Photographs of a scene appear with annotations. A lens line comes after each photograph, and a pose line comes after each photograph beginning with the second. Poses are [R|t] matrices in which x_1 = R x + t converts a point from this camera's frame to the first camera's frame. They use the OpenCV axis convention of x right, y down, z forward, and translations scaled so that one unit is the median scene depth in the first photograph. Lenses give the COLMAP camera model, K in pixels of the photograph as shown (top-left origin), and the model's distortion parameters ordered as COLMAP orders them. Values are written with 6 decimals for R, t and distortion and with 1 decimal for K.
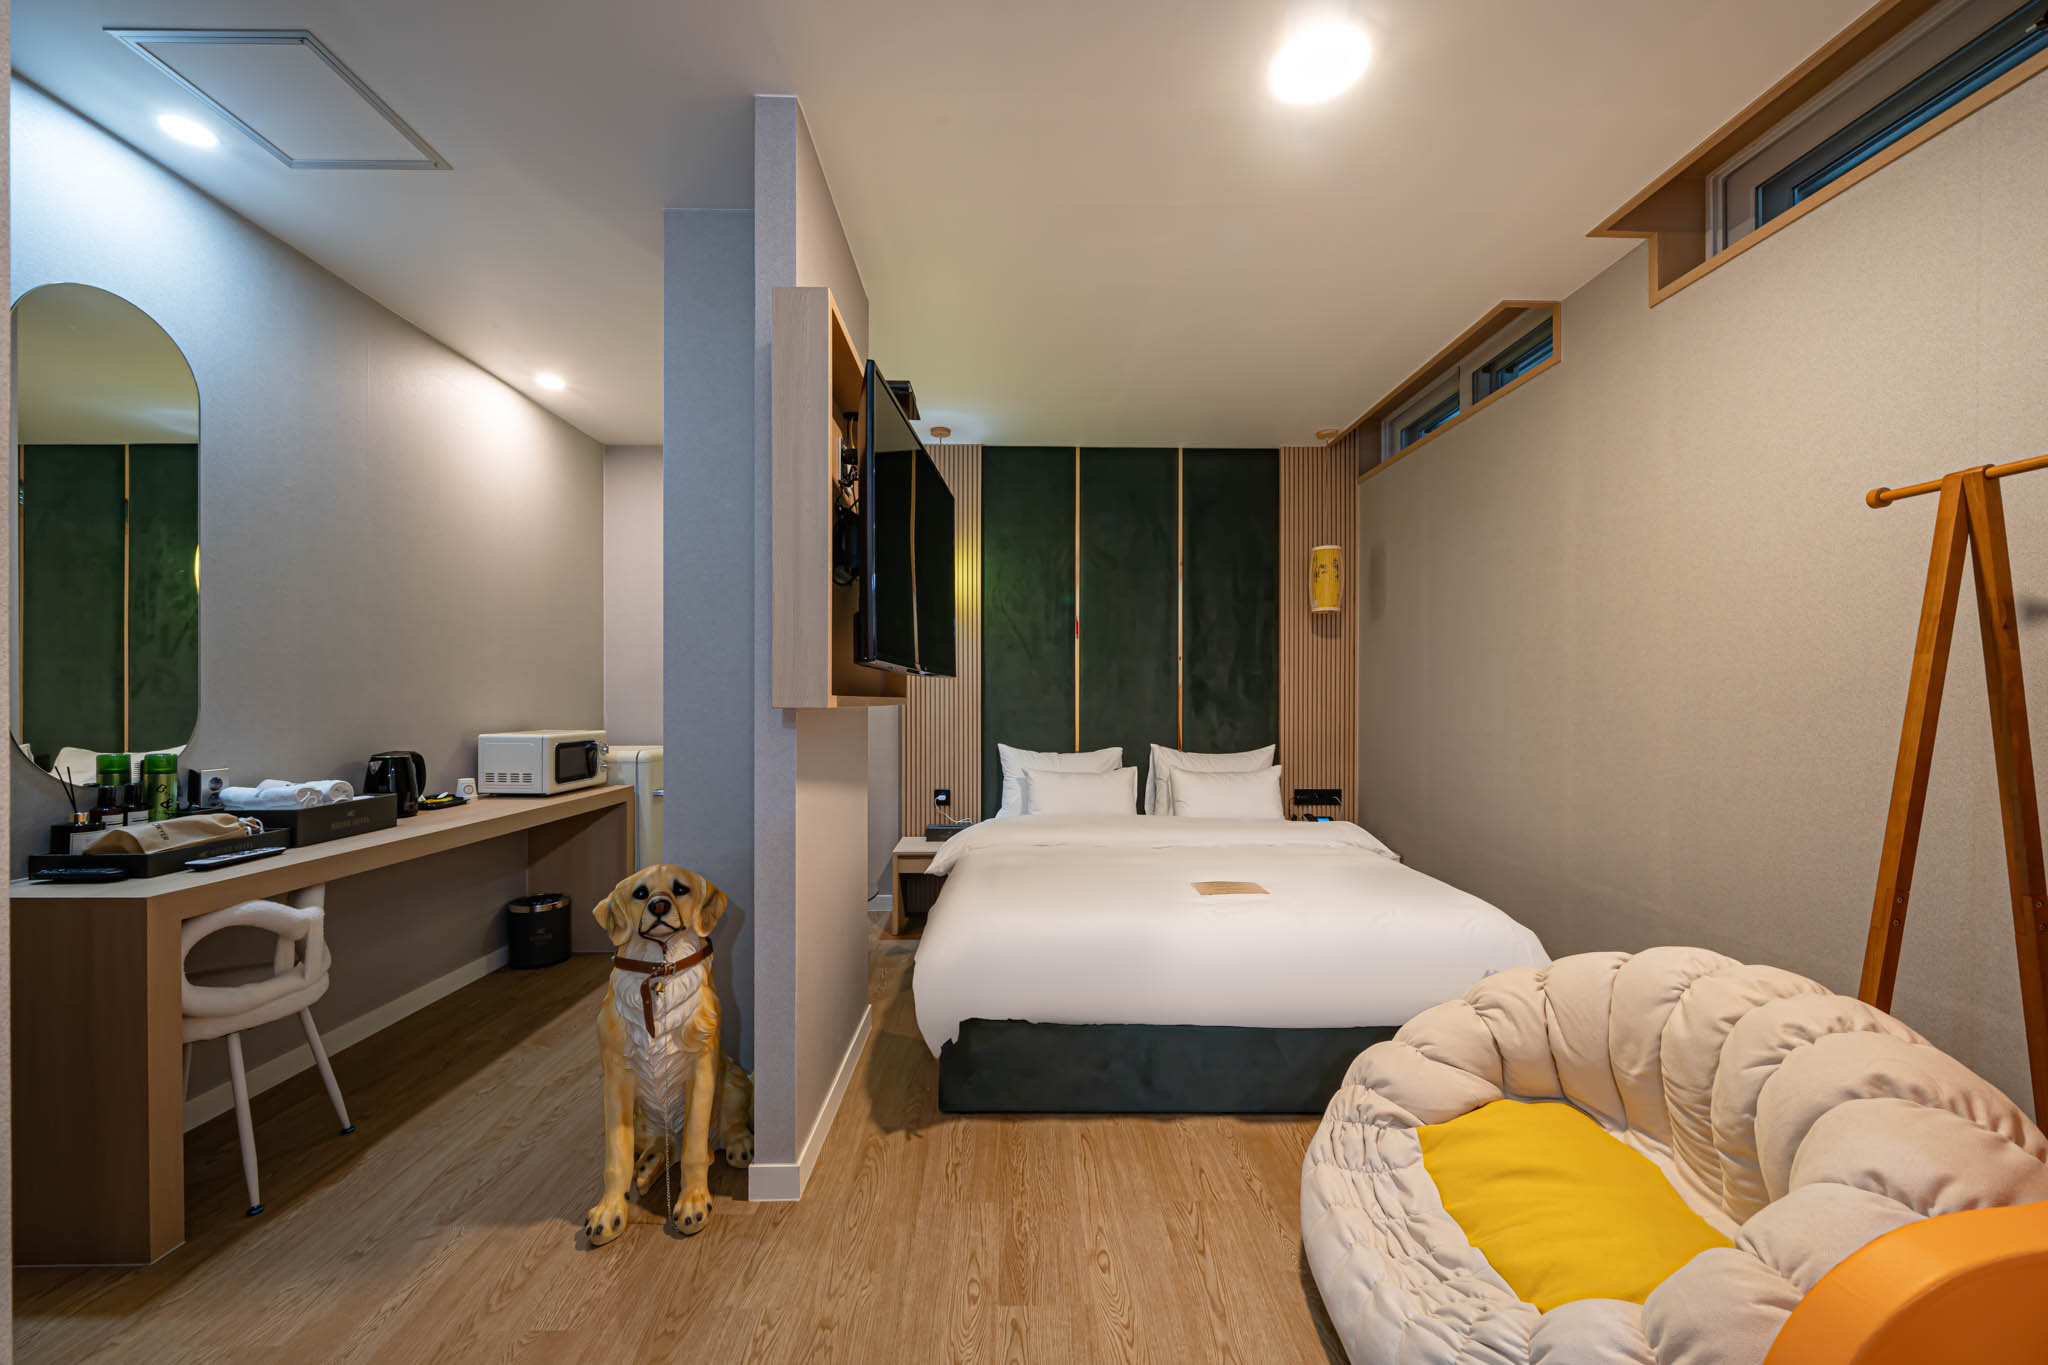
lens RADIAL K [[763.9, 0, 1022.7], [0, 763.9, 697.5], [0, 0, 1]] dist [-0.001280, -0.000053]
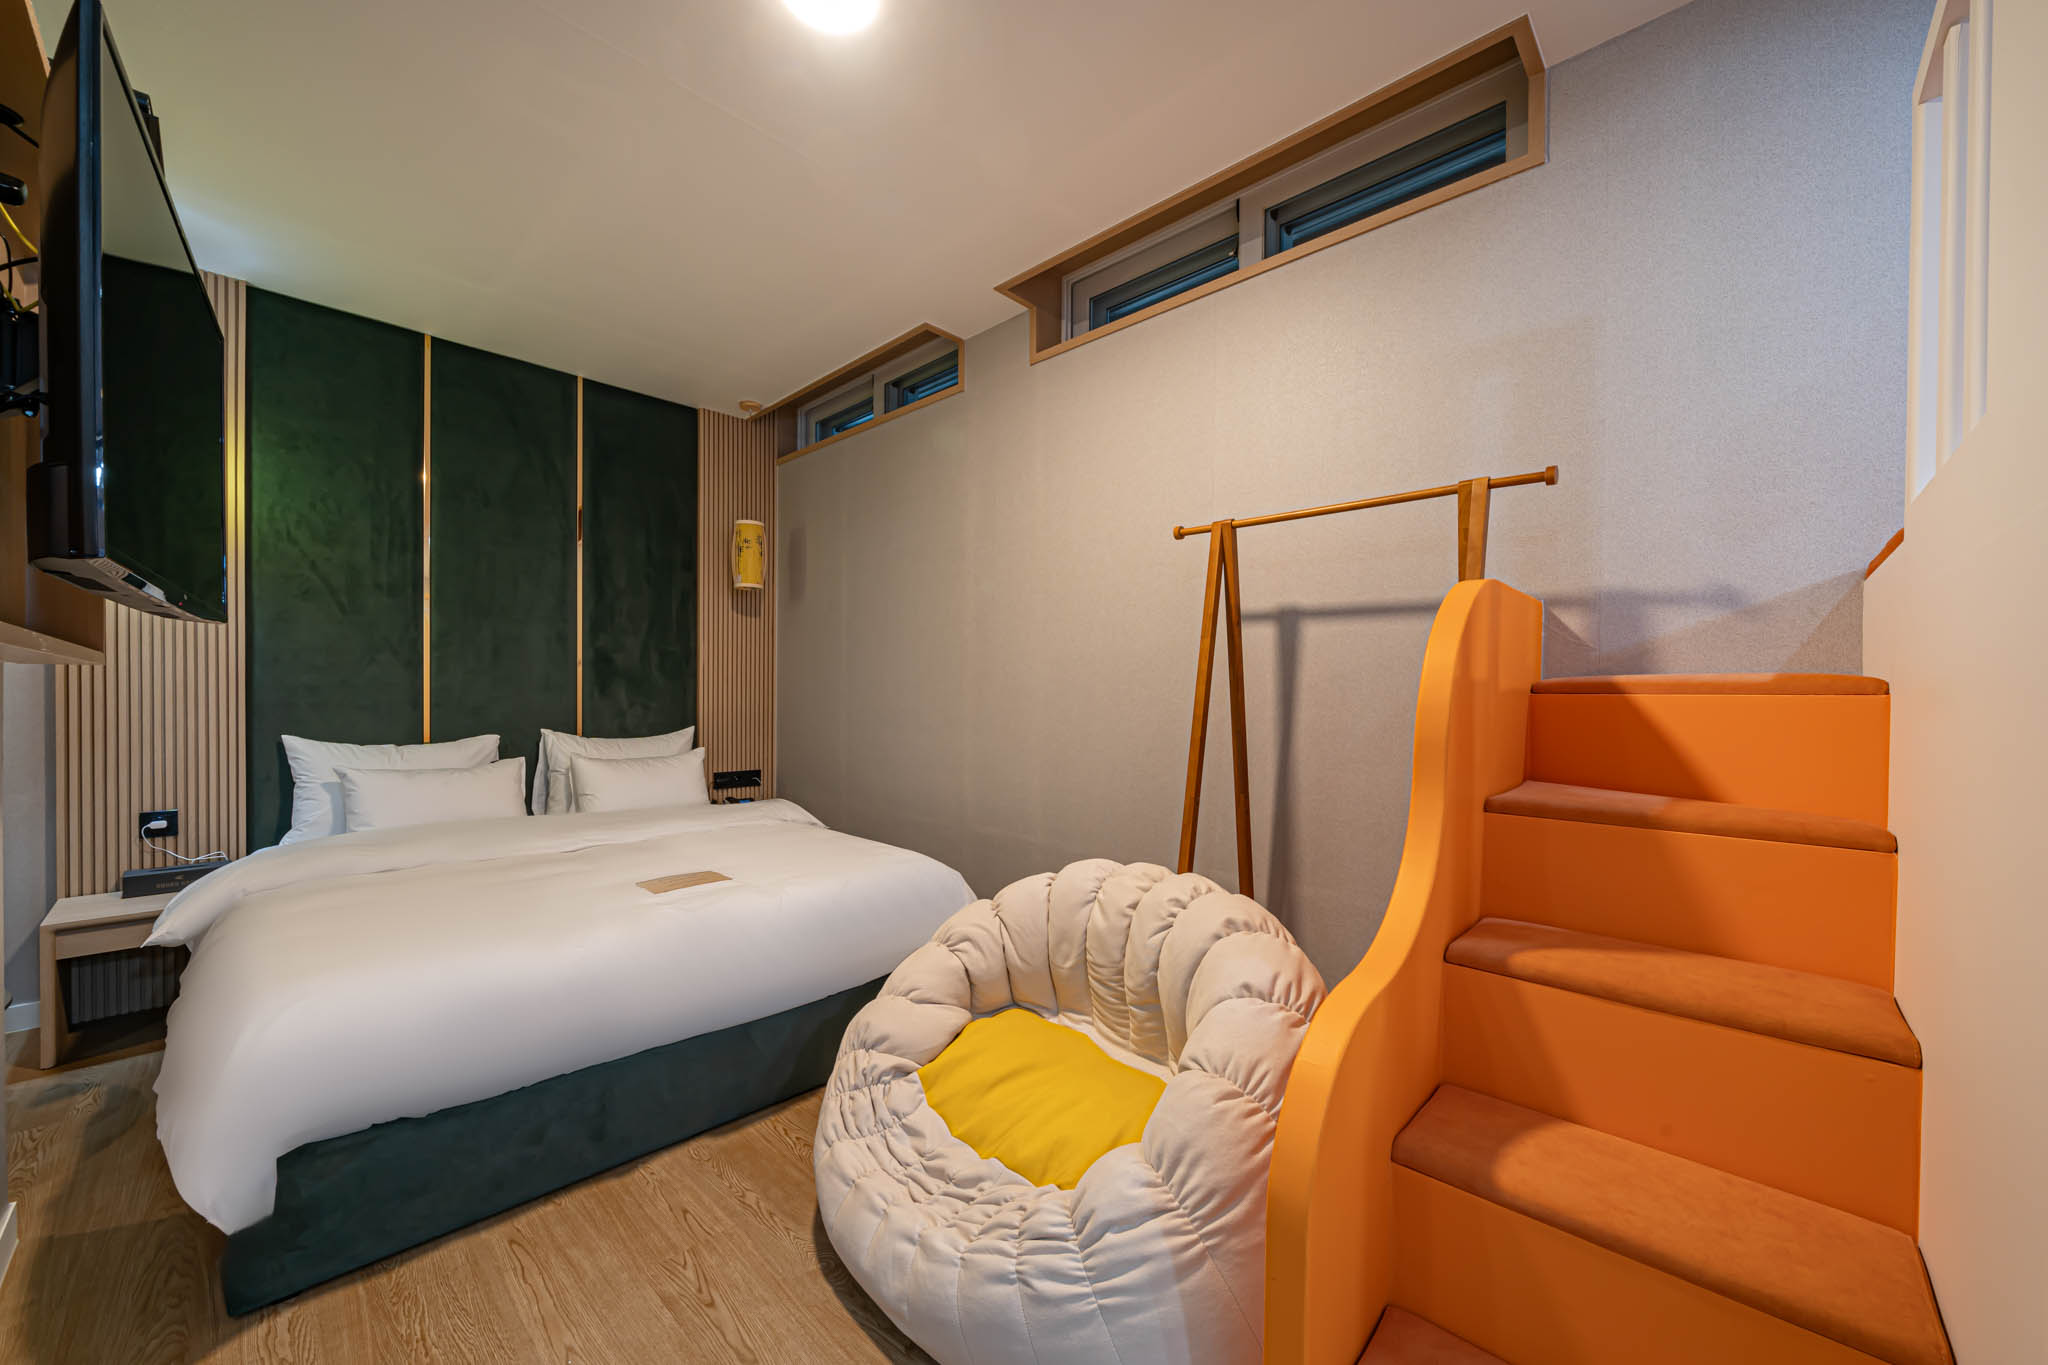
lens RADIAL K [[763.9, 0, 1022.7], [0, 763.9, 697.5], [0, 0, 1]] dist [-0.001280, -0.000053]
pose [[0.709664, -0.000463, 0.704540, -0.086986], [-0.008654, 0.999919, 0.009375, 0.030618], [-0.704487, -0.012750, 0.709602, 0.120987]]
